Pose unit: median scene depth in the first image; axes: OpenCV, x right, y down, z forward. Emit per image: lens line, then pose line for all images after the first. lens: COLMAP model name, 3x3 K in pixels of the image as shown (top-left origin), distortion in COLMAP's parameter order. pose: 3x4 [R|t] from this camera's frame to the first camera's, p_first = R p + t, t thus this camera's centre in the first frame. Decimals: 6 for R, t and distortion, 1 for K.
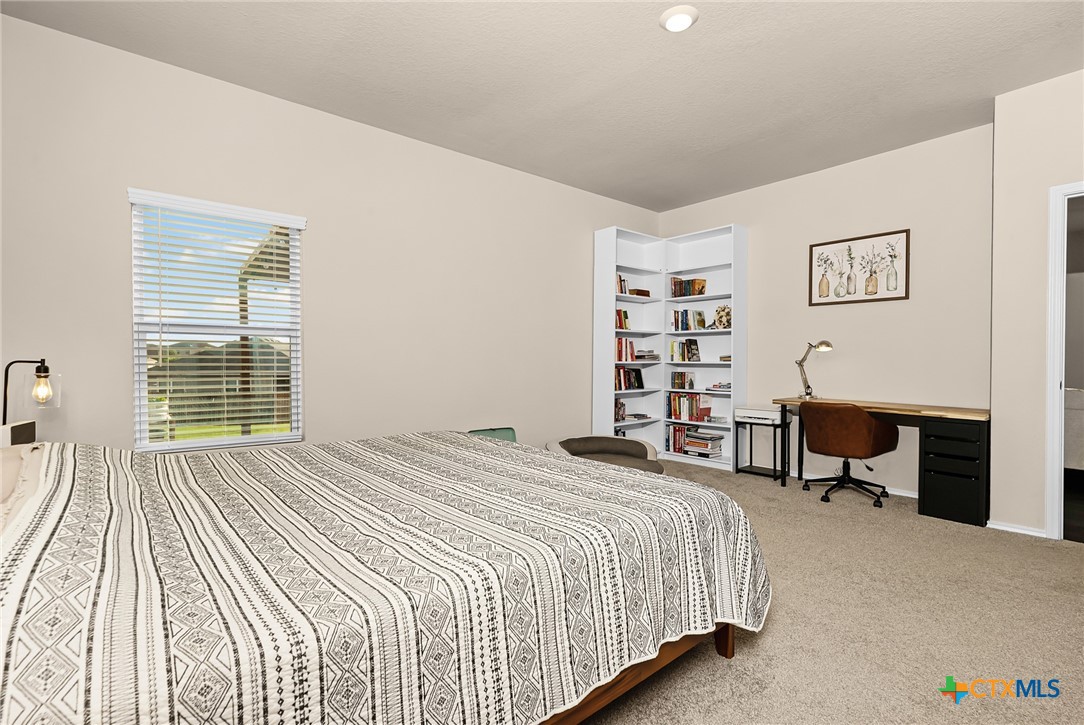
lens RADIAL K [[515.2, 0, 547.0], [0, 515.2, 357.0], [0, 0, 1]] dist [0.000645, -0.000479]
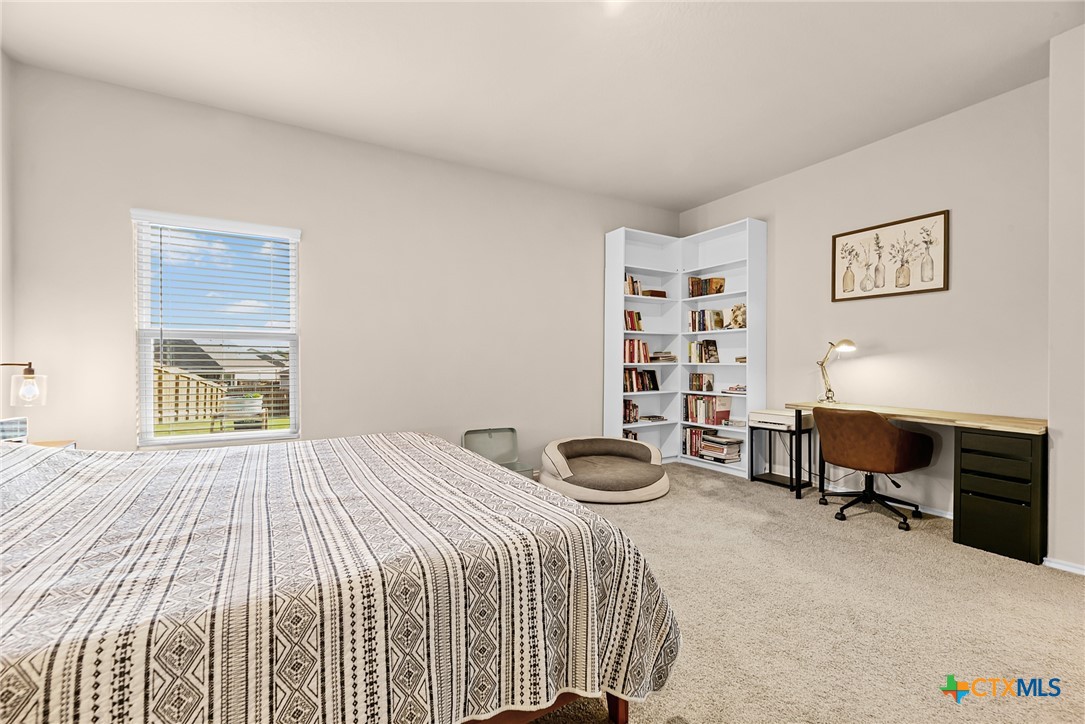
lens RADIAL K [[463.3, 0, 537.9], [0, 463.3, 356.4], [0, 0, 1]] dist [-0.004116, -0.000018]
pose [[0.983974, -0.004834, -0.178245, 0.127724], [0.003804, 0.999974, -0.006118, 0.000753], [0.178270, 0.005342, 0.983967, 0.089031]]
